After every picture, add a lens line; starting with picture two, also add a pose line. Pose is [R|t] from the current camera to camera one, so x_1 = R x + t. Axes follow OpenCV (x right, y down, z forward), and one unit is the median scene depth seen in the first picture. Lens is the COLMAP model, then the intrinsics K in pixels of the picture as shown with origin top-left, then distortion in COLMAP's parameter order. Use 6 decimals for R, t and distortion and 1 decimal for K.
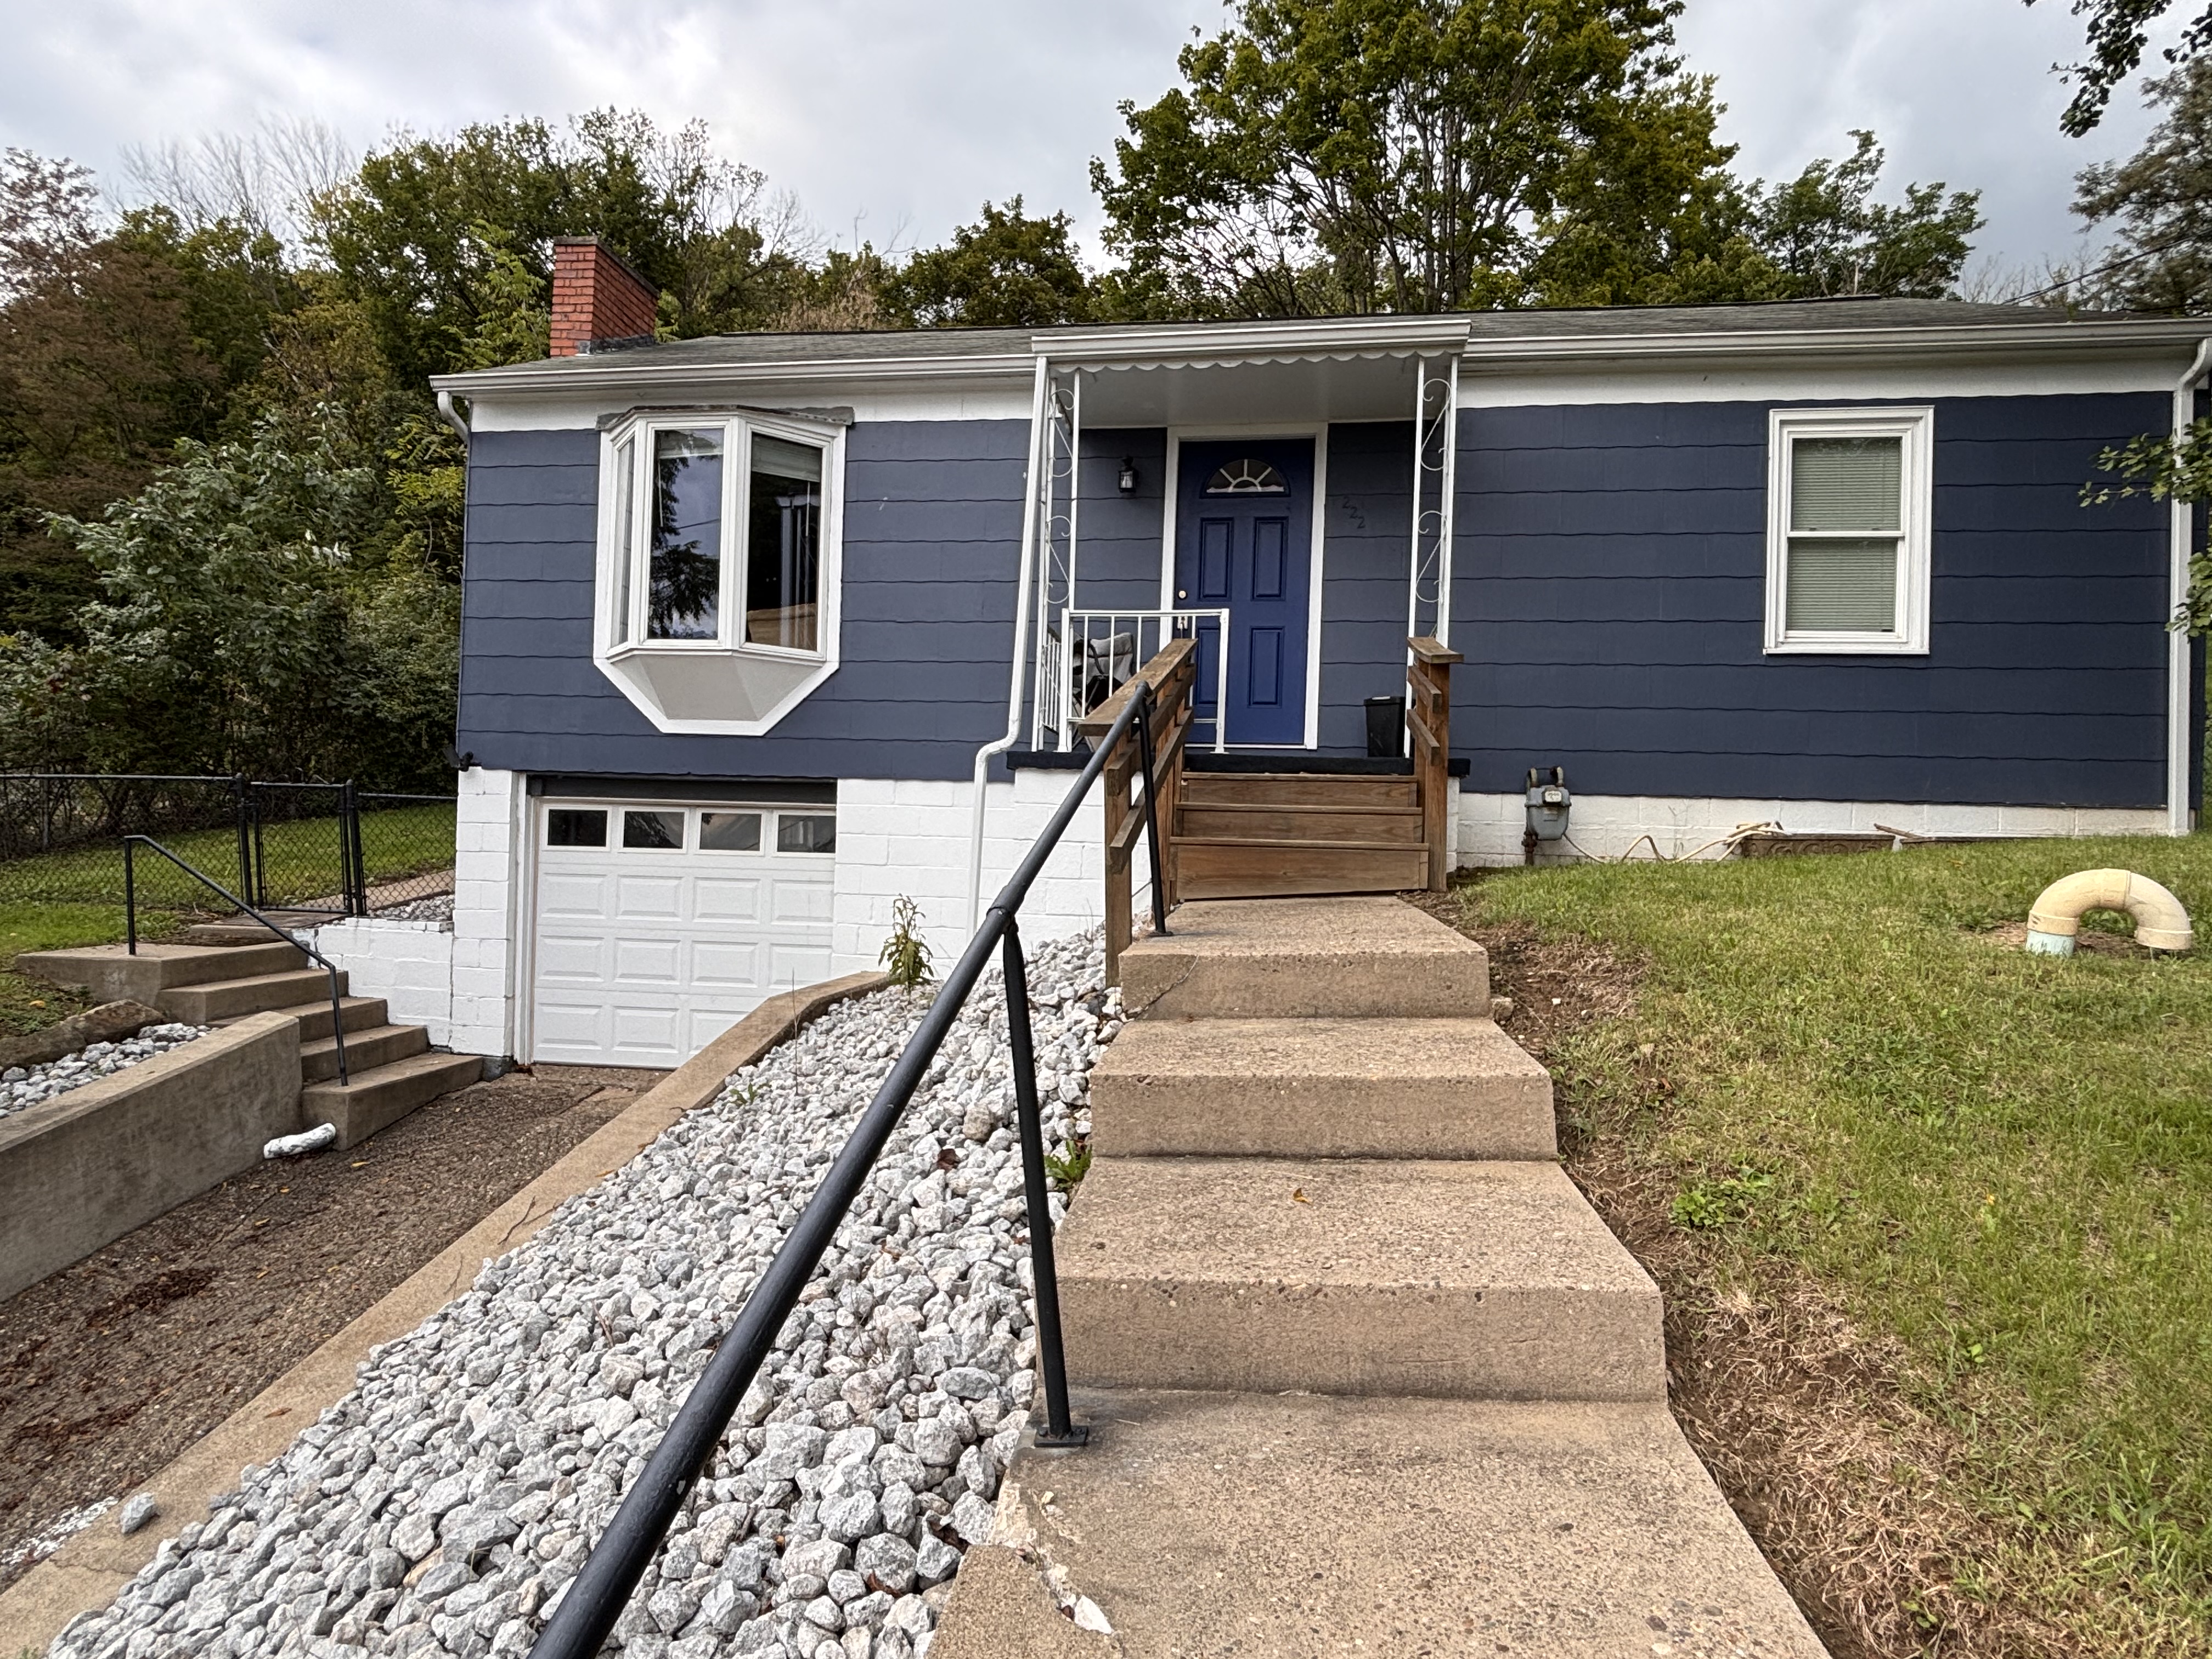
lens RADIAL K [[1186.3, 0, 1105.0], [0, 1186.3, 828.1], [0, 0, 1]] dist [-0.004196, 0.003828]
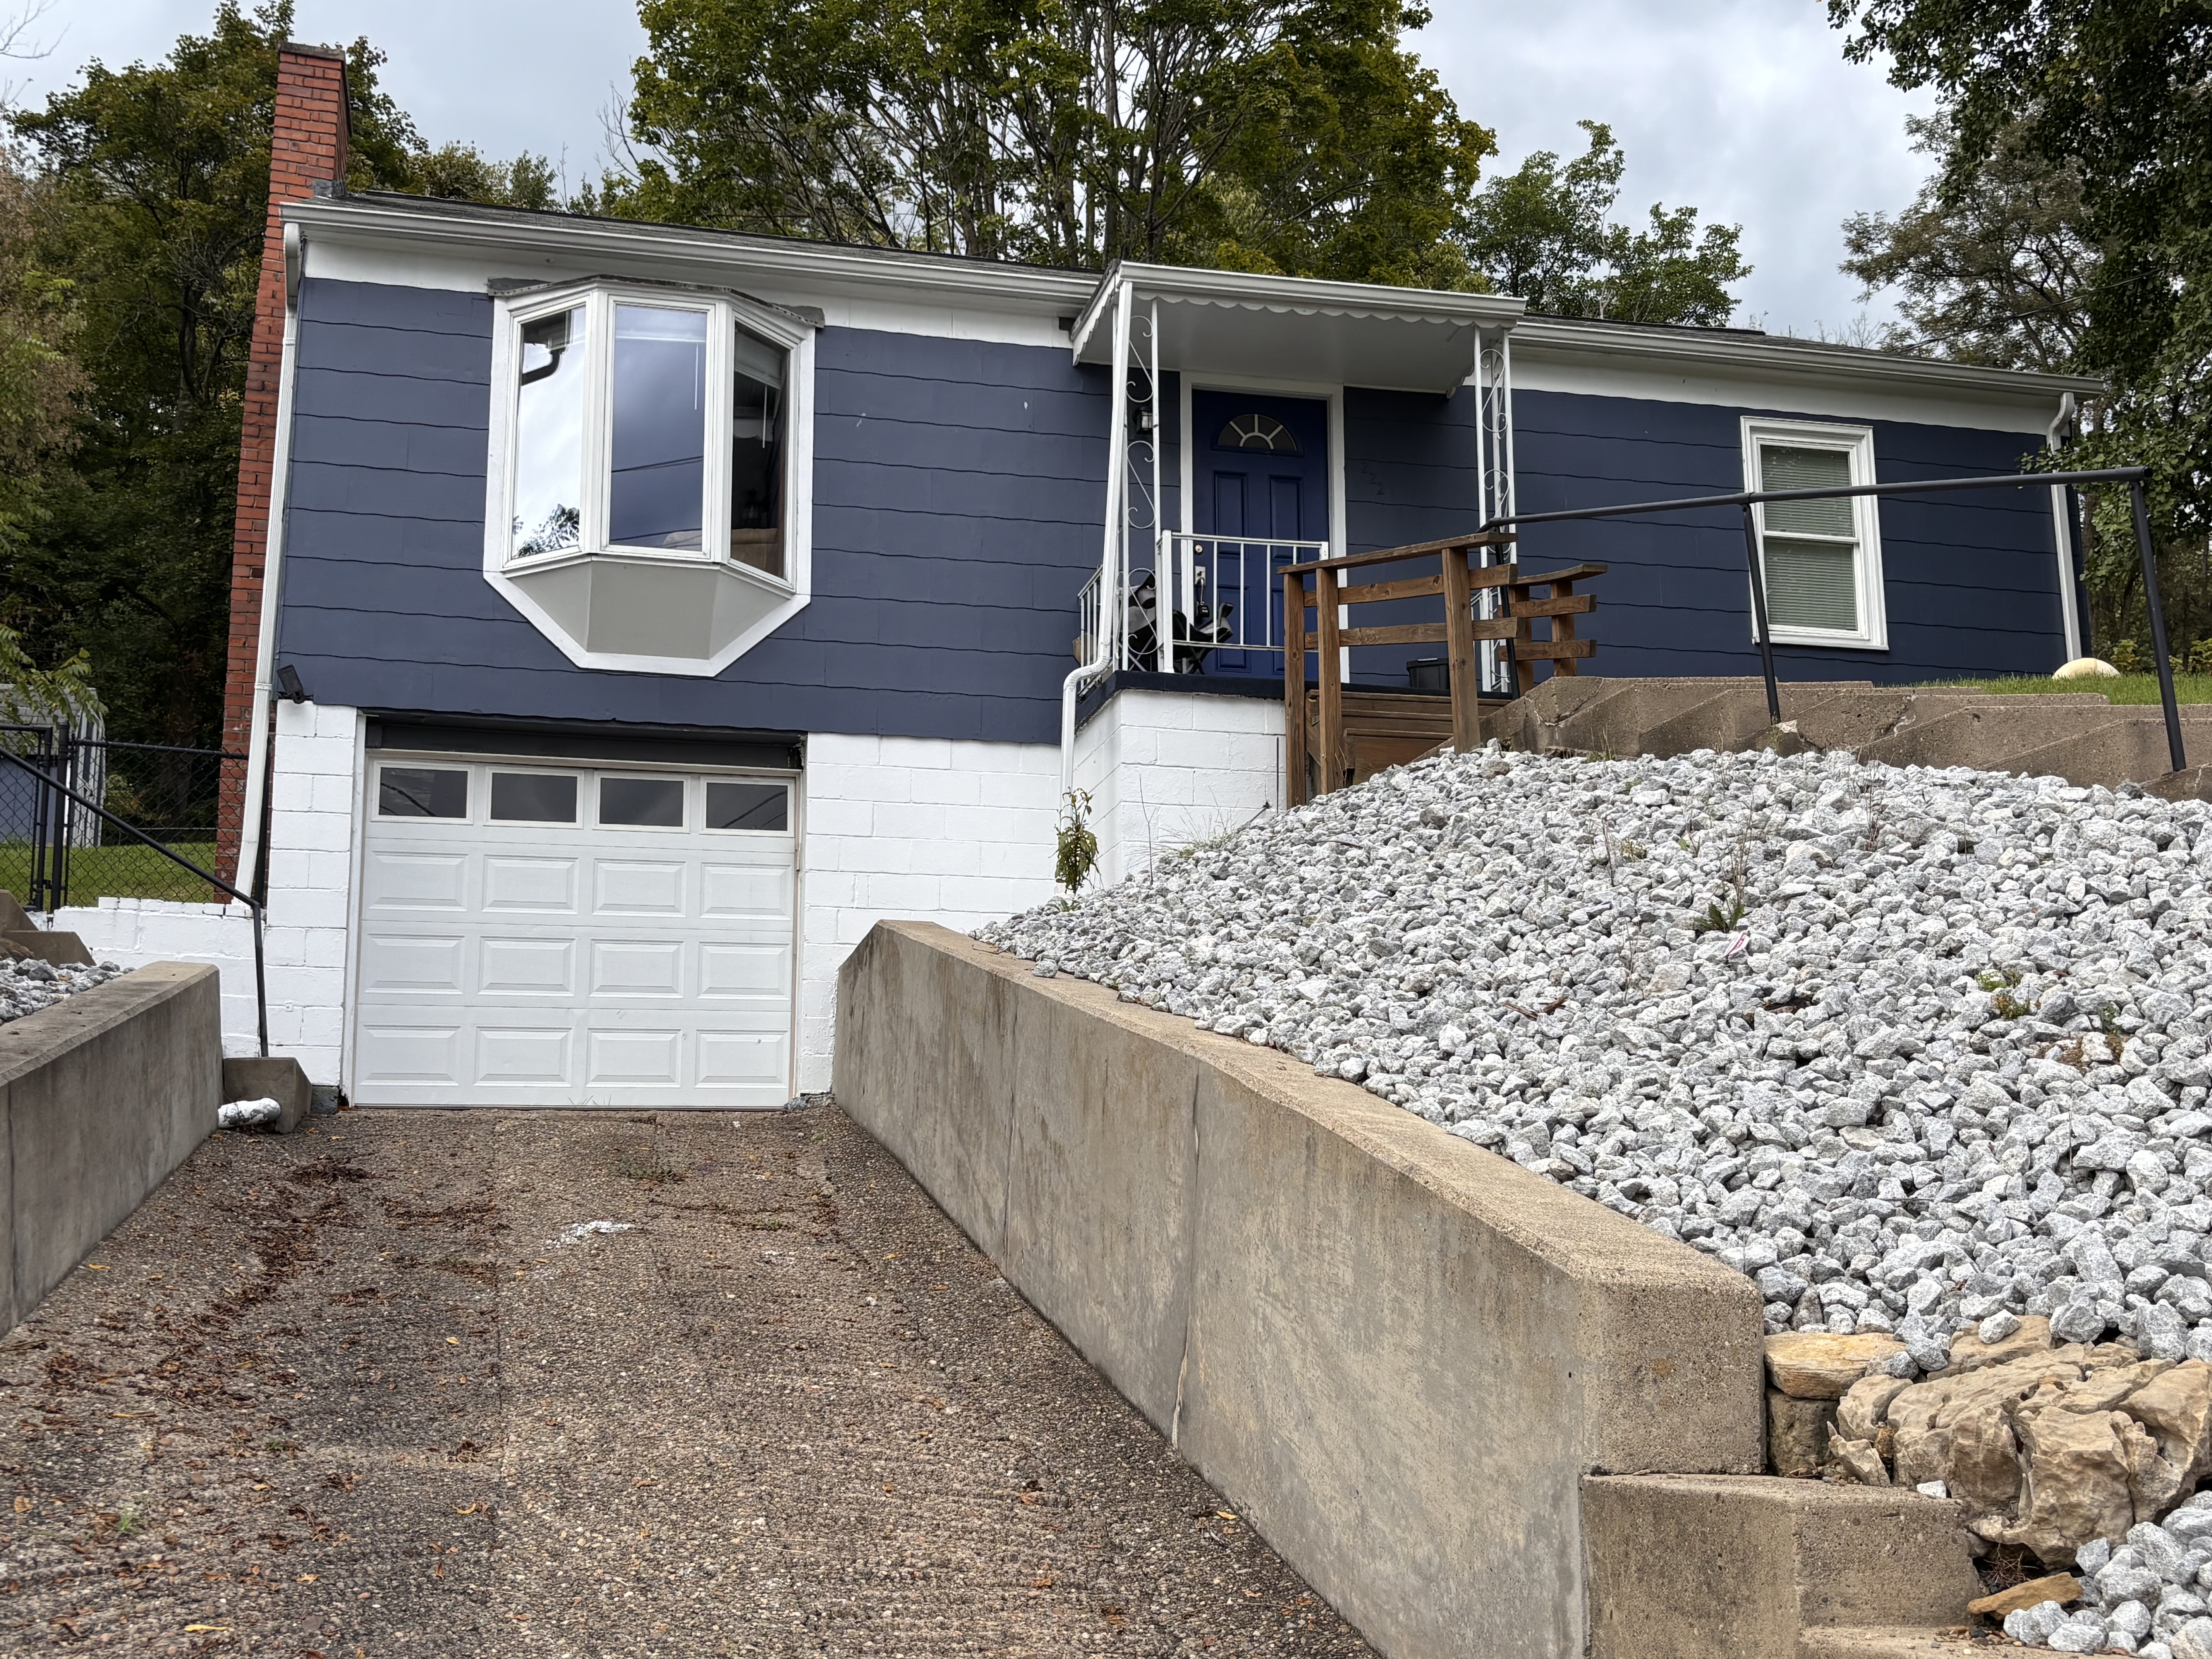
lens RADIAL K [[2506.6, 0, 1106.1], [0, 2506.6, 836.3], [0, 0, 1]] dist [0.010142, 0.000000]
pose [[0.924689, 0.042034, 0.378397, -0.661966], [0.030235, 0.982640, -0.183043, 0.339273], [-0.379522, 0.180698, 0.907365, -0.617271]]
